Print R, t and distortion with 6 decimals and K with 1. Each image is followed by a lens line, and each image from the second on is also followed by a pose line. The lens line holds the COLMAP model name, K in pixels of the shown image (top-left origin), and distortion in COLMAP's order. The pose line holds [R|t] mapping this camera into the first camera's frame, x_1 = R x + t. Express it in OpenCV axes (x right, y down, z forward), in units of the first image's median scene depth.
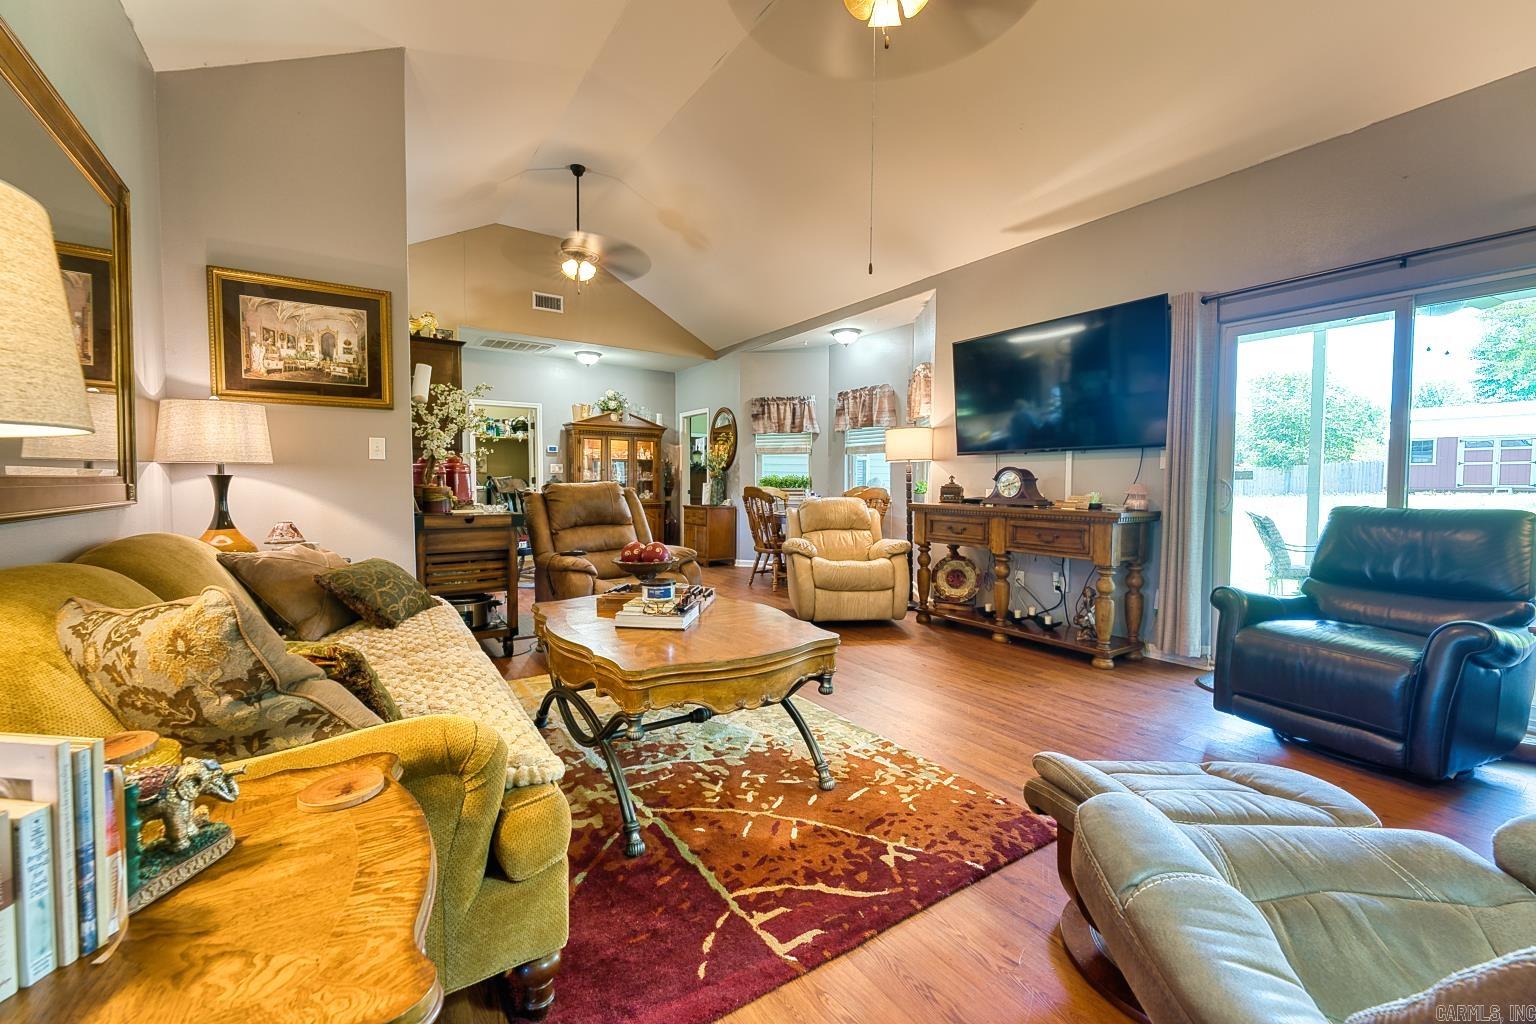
lens RADIAL K [[615.1, 0, 761.7], [0, 615.1, 507.9], [0, 0, 1]] dist [0.001490, 0.000155]
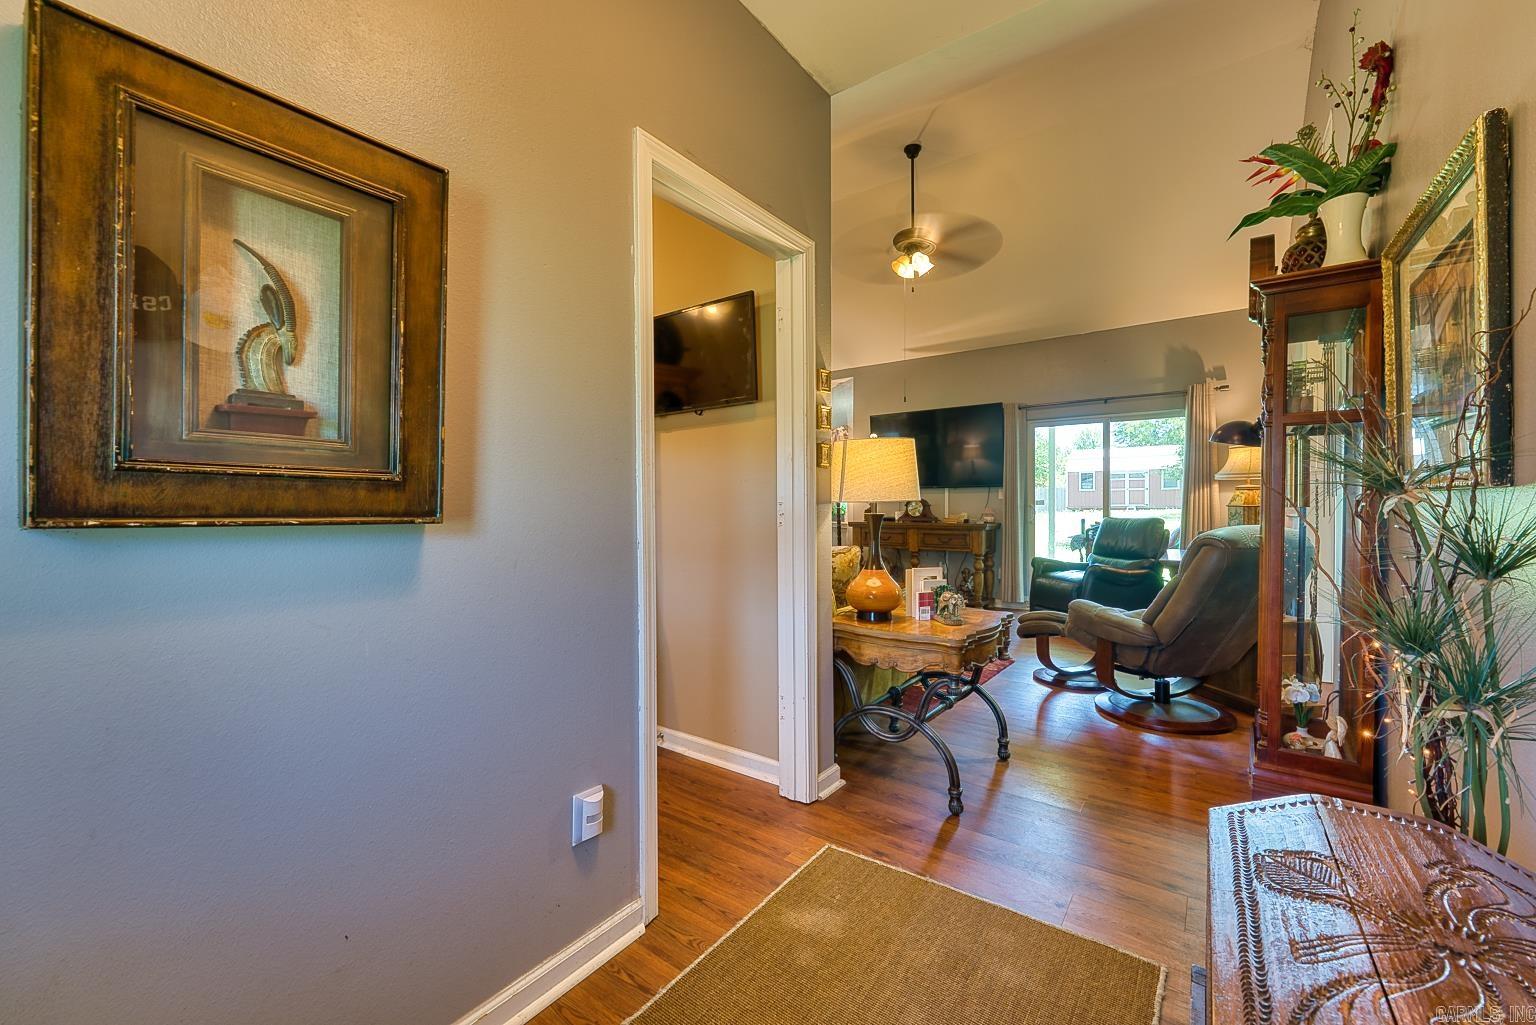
lens RADIAL K [[617.9, 0, 760.5], [0, 617.9, 510.4], [0, 0, 1]] dist [0.001141, 0.000144]
pose [[0.946227, -0.007403, 0.323420, -0.894563], [0.018433, 0.999348, -0.031056, 0.017901], [-0.322979, 0.035348, 0.945746, -0.706749]]
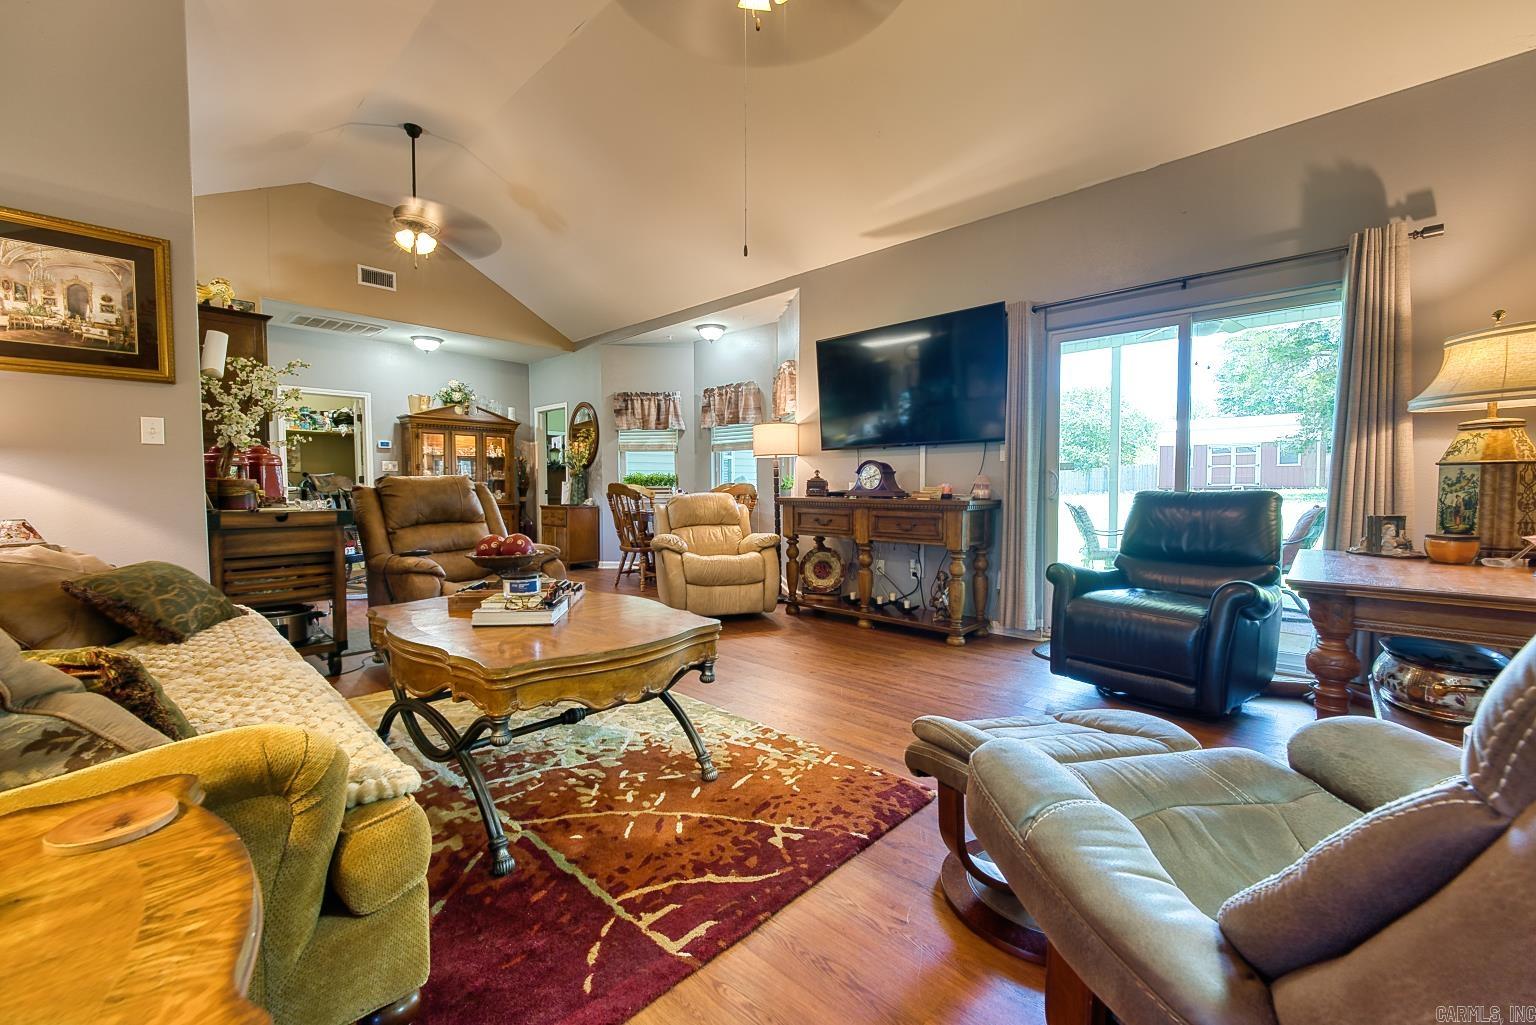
lens RADIAL K [[617.9, 0, 760.5], [0, 617.9, 510.4], [0, 0, 1]] dist [0.001141, 0.000144]
pose [[0.975782, -0.014249, 0.218283, -0.020108], [0.014456, 0.999895, 0.000651, 0.027016], [-0.218269, 0.002520, 0.975885, 0.024283]]
